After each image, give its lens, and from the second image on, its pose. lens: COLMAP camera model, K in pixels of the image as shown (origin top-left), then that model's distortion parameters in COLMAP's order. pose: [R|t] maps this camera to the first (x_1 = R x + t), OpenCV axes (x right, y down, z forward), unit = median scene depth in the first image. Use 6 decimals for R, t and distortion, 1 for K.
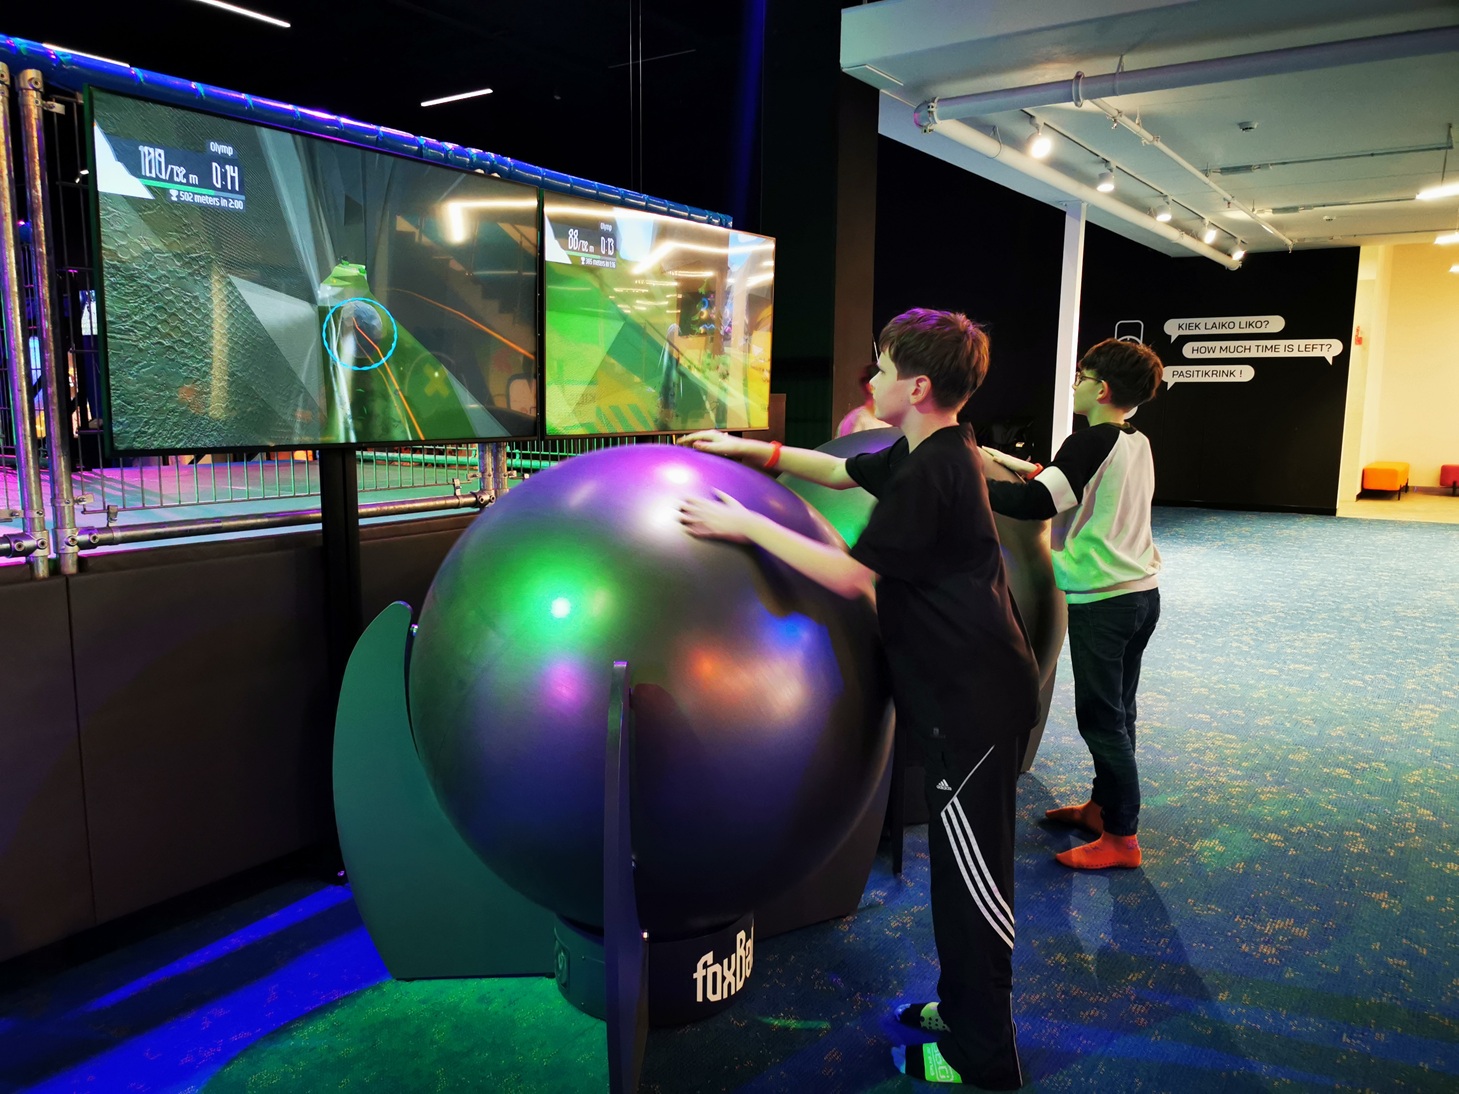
lens RADIAL K [[1155.4, 0, 774.5], [0, 1155.4, 506.3], [0, 0, 1]] dist [0.281417, -0.454386]
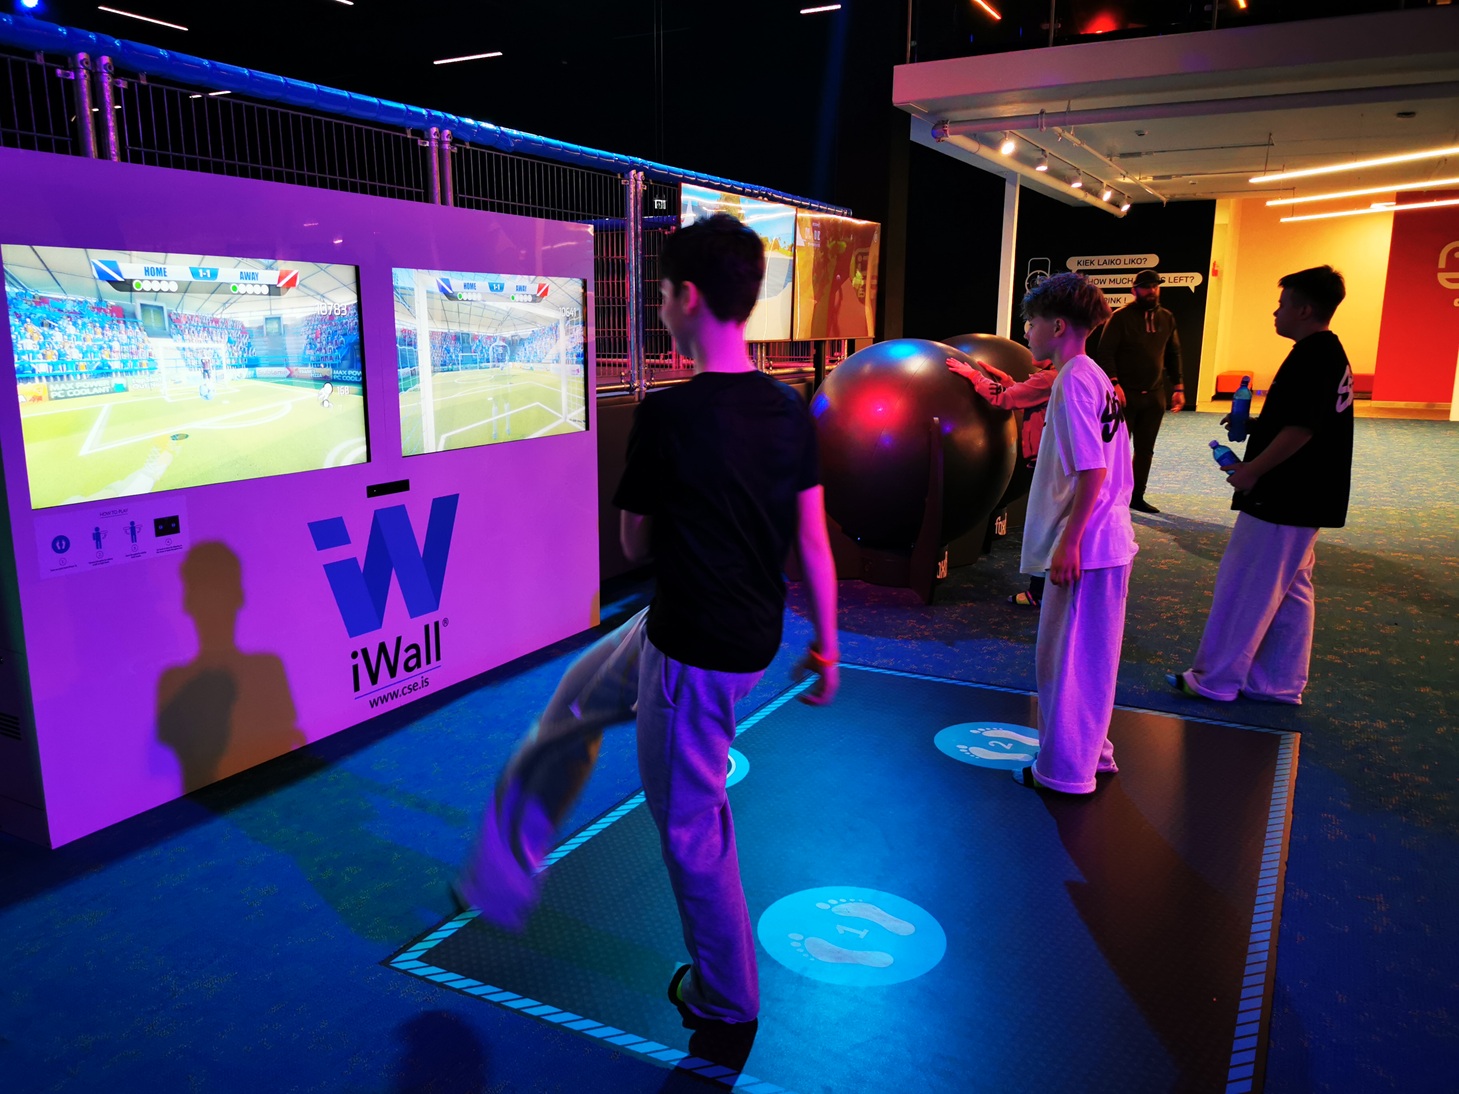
lens RADIAL K [[1130.3, 0, 729.5], [0, 1130.3, 547.0], [0, 0, 1]] dist [0.009969, 0.002309]
pose [[0.998501, -0.030448, 0.045483, -0.119908], [0.025978, 0.995058, 0.095834, 0.029666], [-0.048176, -0.094508, 0.994358, -0.257540]]
